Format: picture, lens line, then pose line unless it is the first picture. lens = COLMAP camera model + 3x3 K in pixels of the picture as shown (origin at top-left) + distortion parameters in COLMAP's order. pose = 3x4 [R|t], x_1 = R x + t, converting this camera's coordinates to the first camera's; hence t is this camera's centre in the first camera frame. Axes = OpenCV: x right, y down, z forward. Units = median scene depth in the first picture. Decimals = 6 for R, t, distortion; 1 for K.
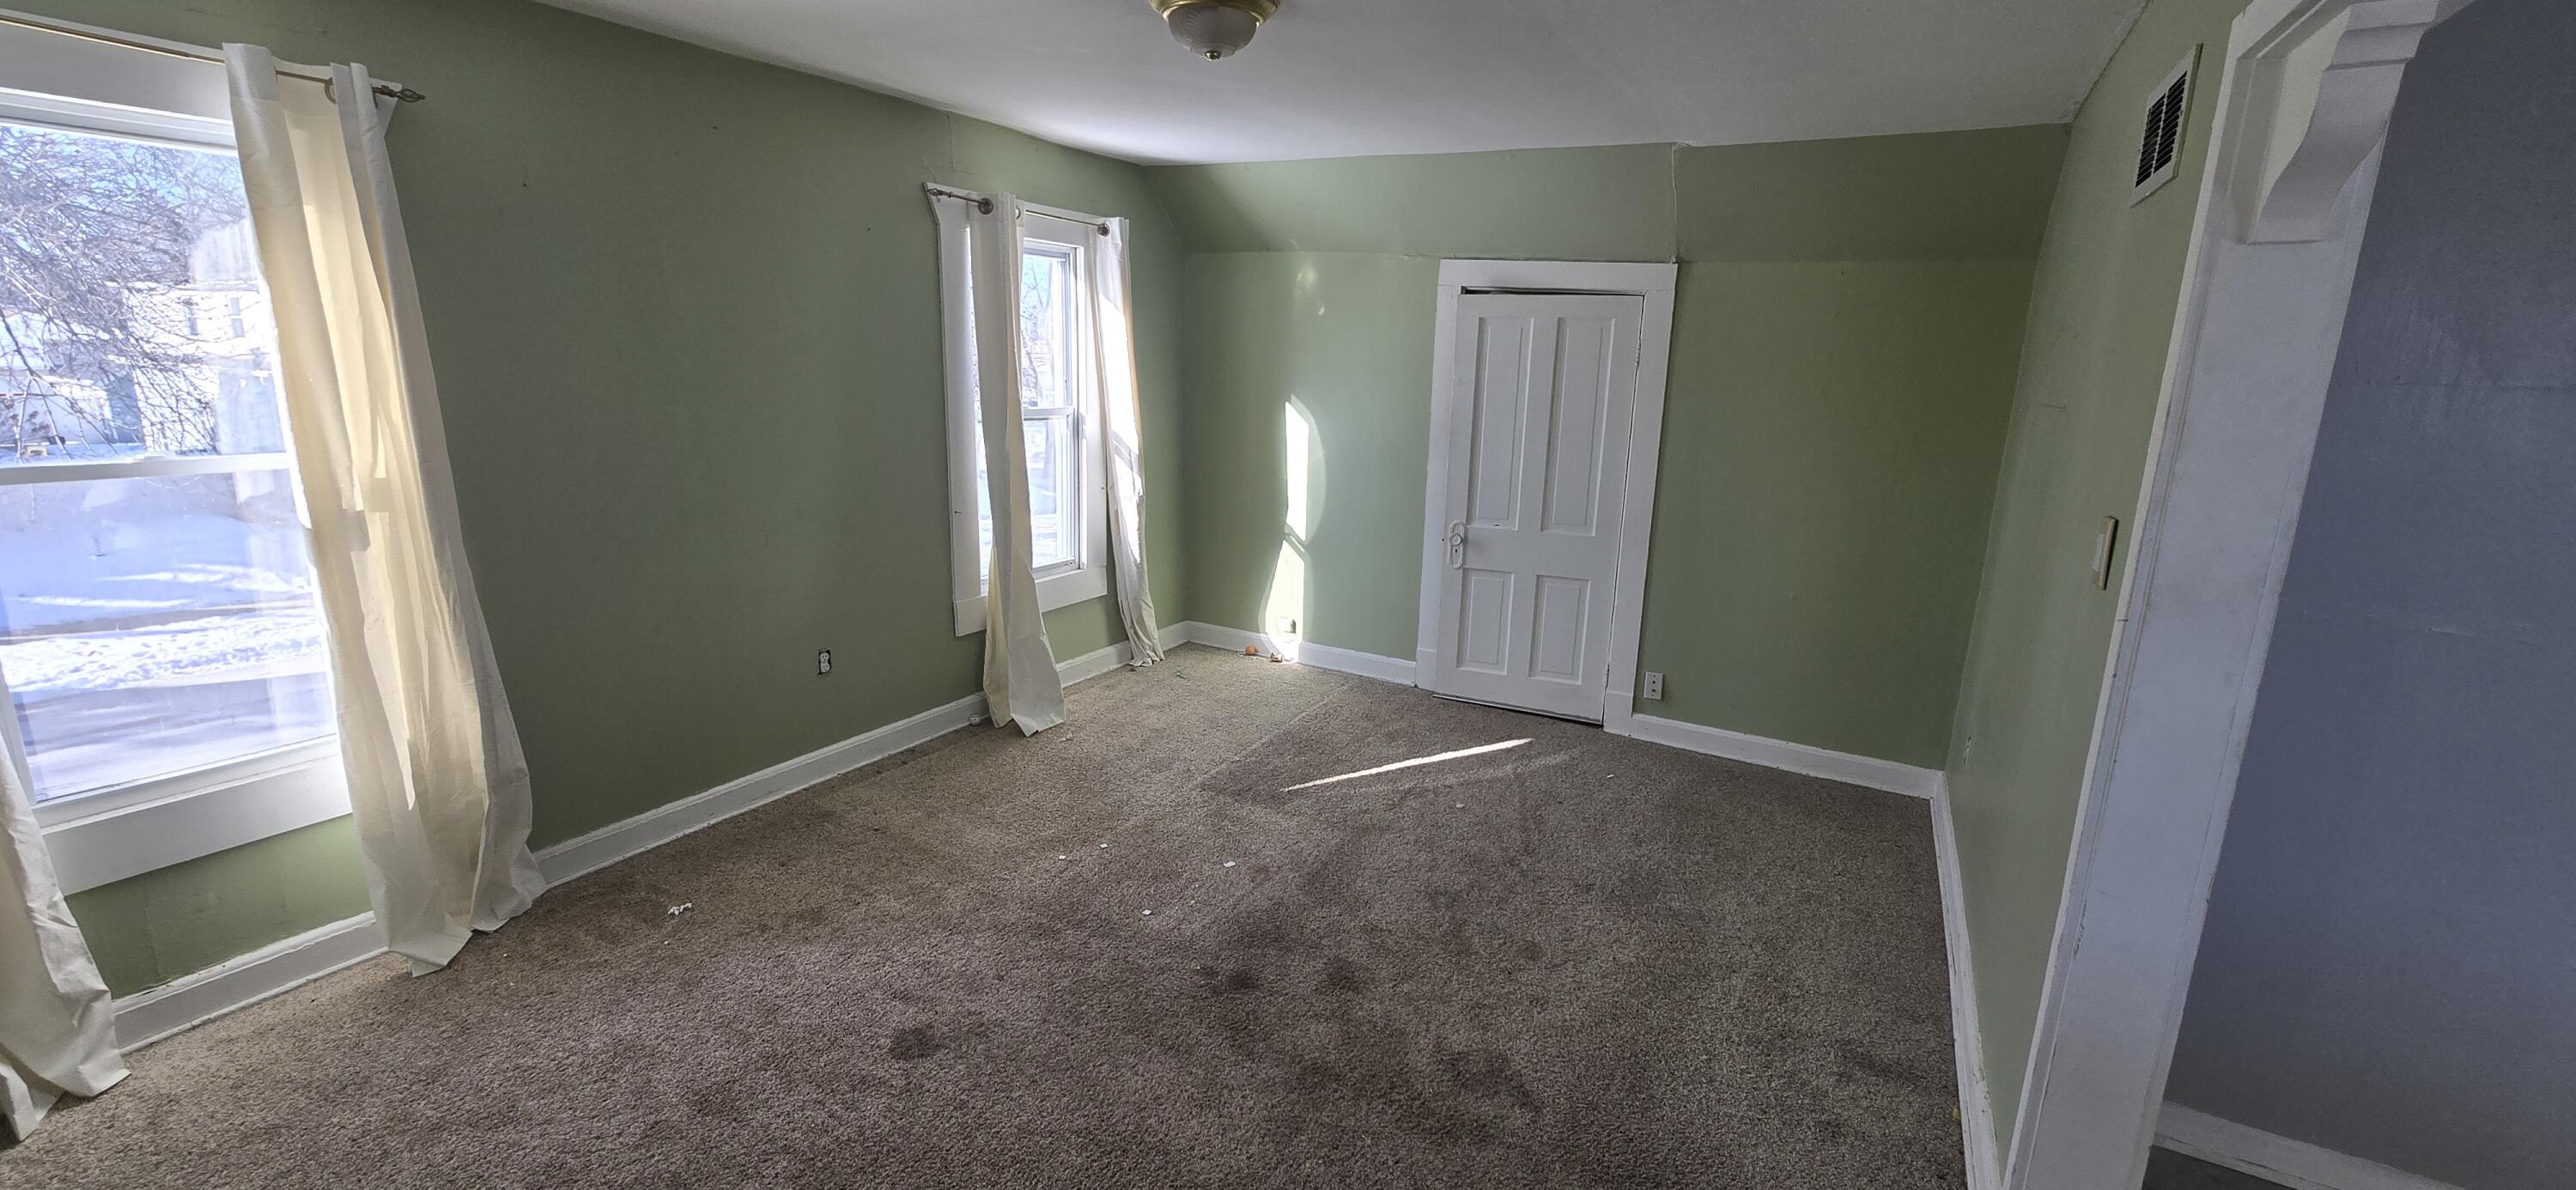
lens RADIAL K [[1048.7, 0, 1277.0], [0, 1048.7, 605.2], [0, 0, 1]] dist [0.000298, -0.000589]
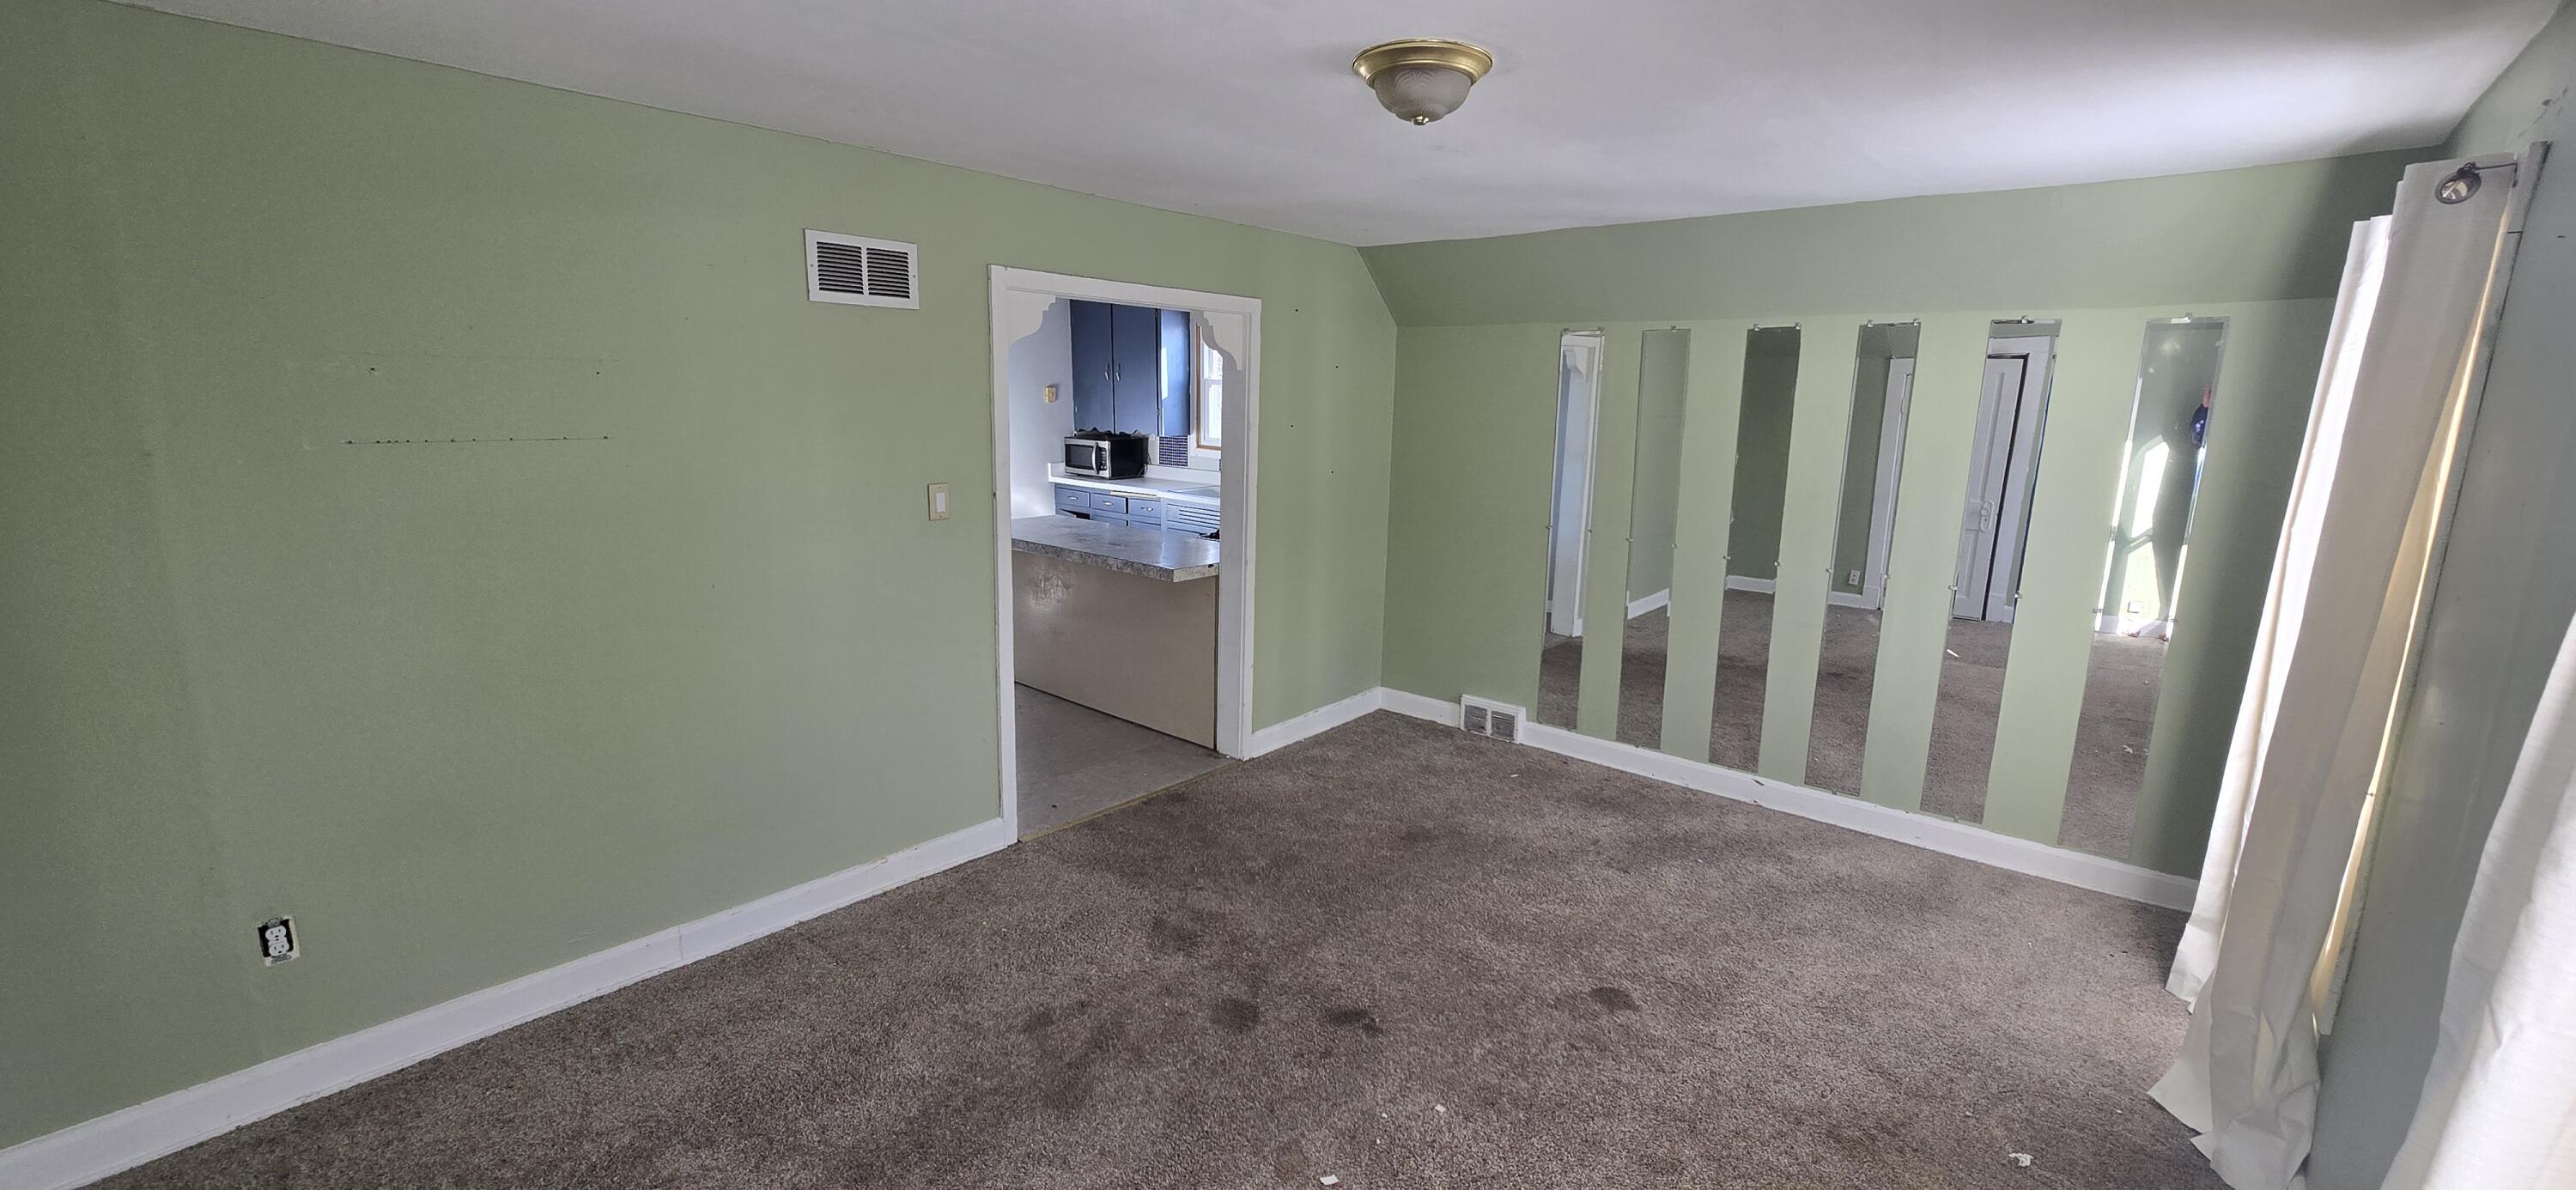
lens RADIAL K [[1048.7, 0, 1277.4], [0, 1048.7, 587.7], [0, 0, 1]] dist [0.000298, -0.000589]
pose [[-0.981331, -0.085284, 0.172382, -0.103858], [-0.009317, 0.916335, 0.400305, -0.411639], [-0.192099, 0.391225, -0.900023, 1.600713]]
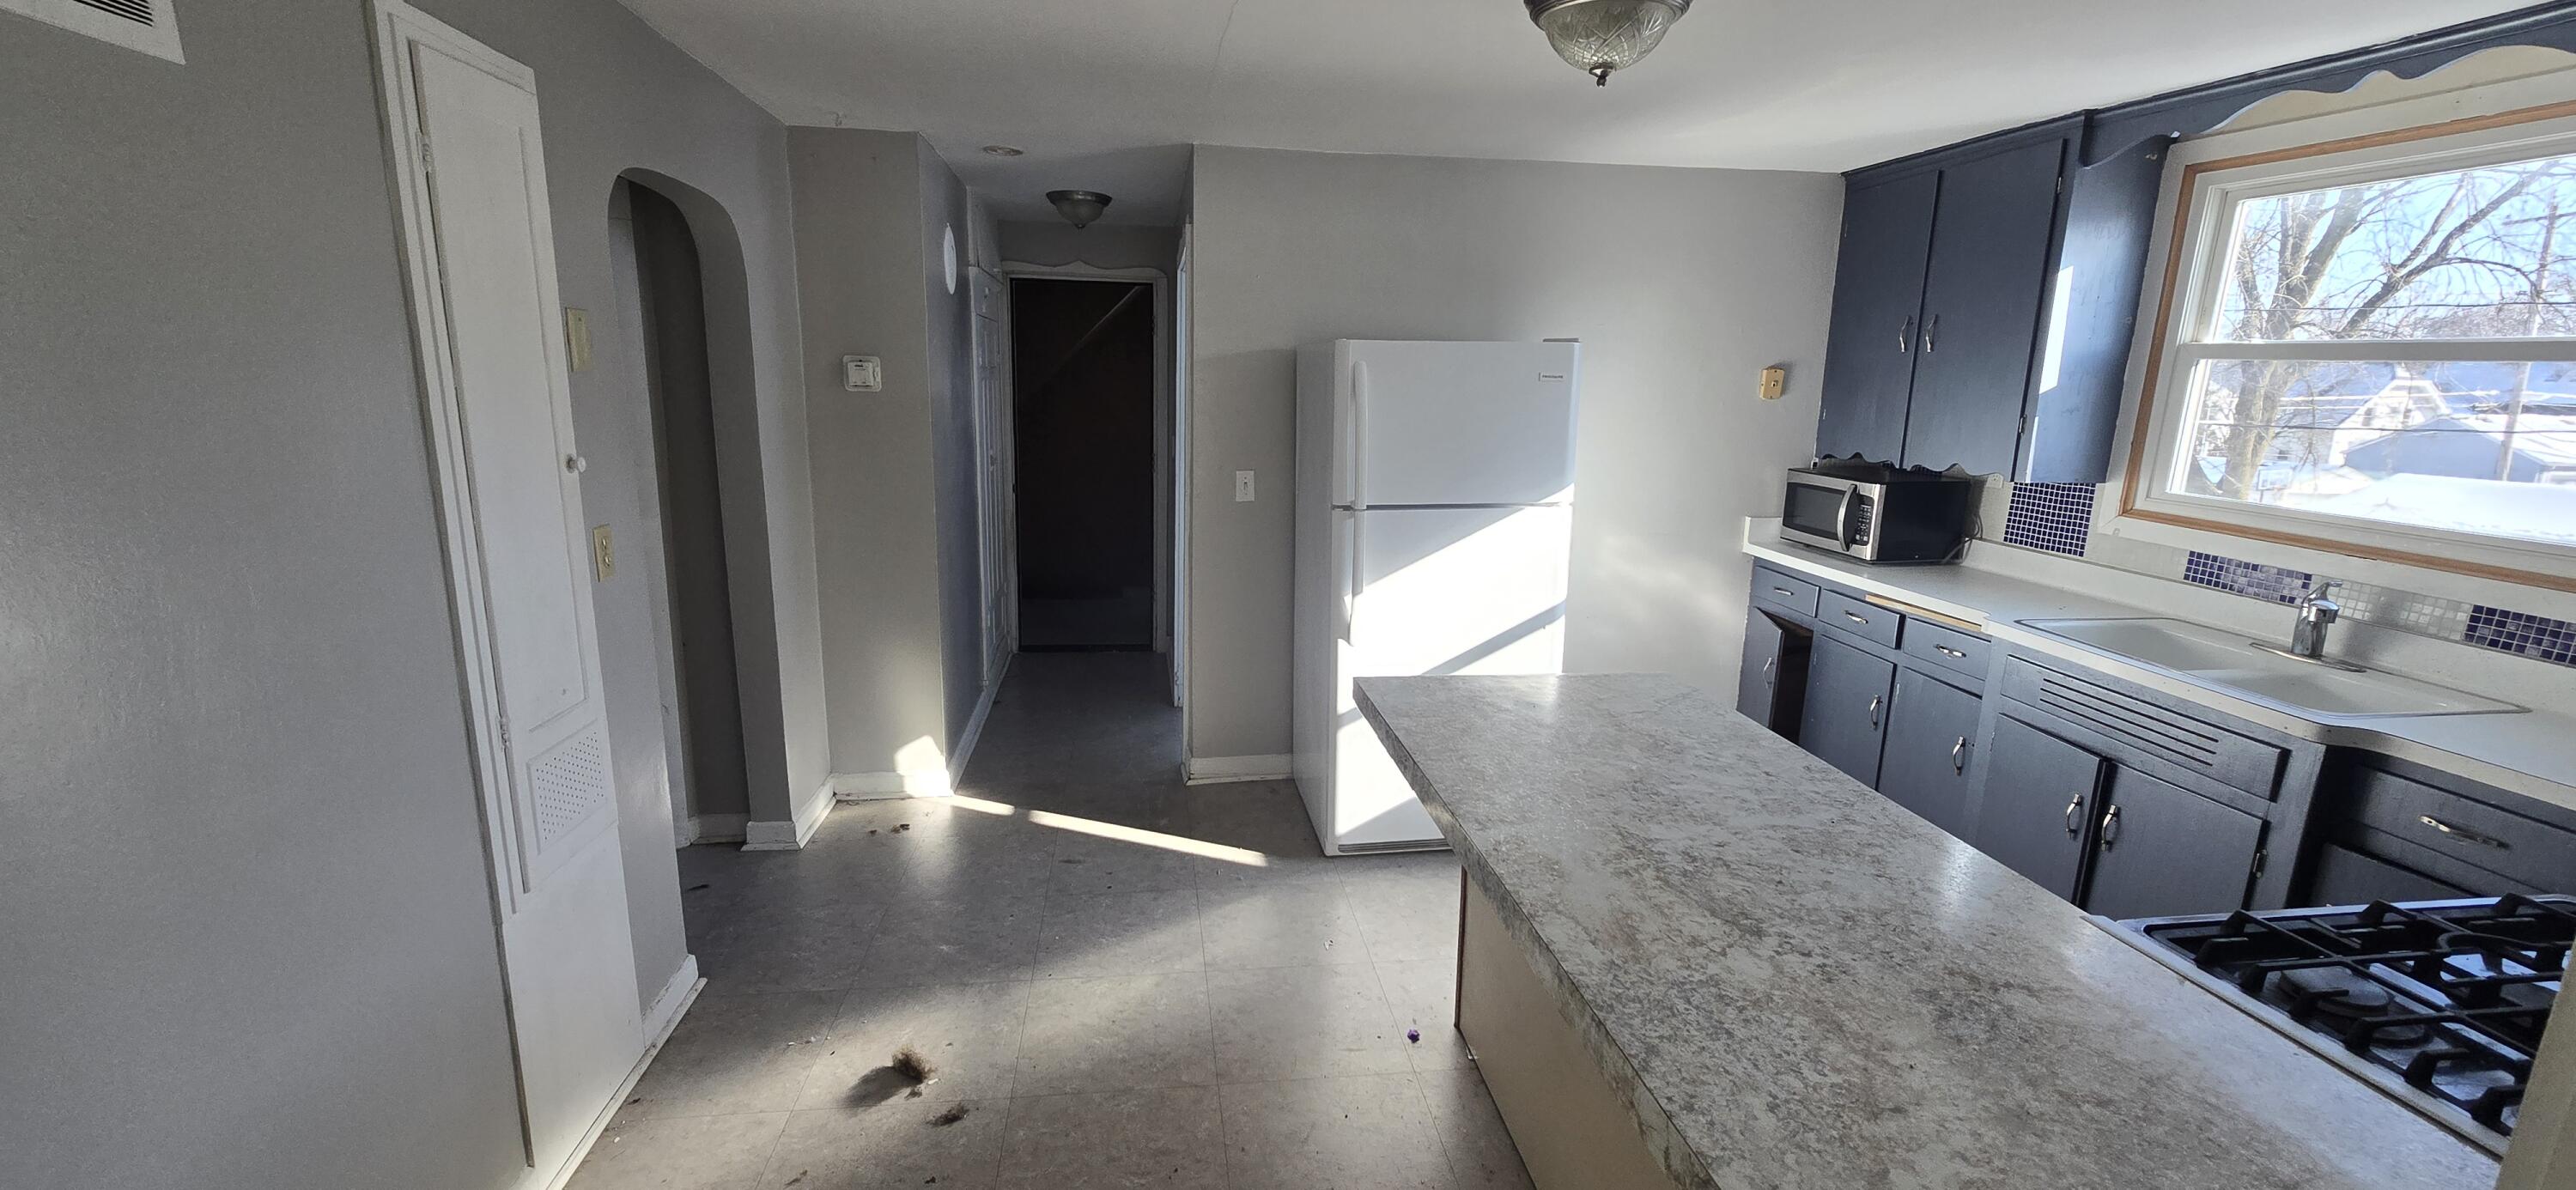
lens RADIAL K [[1048.7, 0, 1286.8], [0, 1048.7, 597.8], [0, 0, 1]] dist [0.000298, -0.000589]
pose [[-0.617522, -0.210907, 0.757750, 0.274389], [0.126711, 0.924122, 0.360475, -0.093789], [-0.776281, 0.318616, -0.543941, 0.404394]]
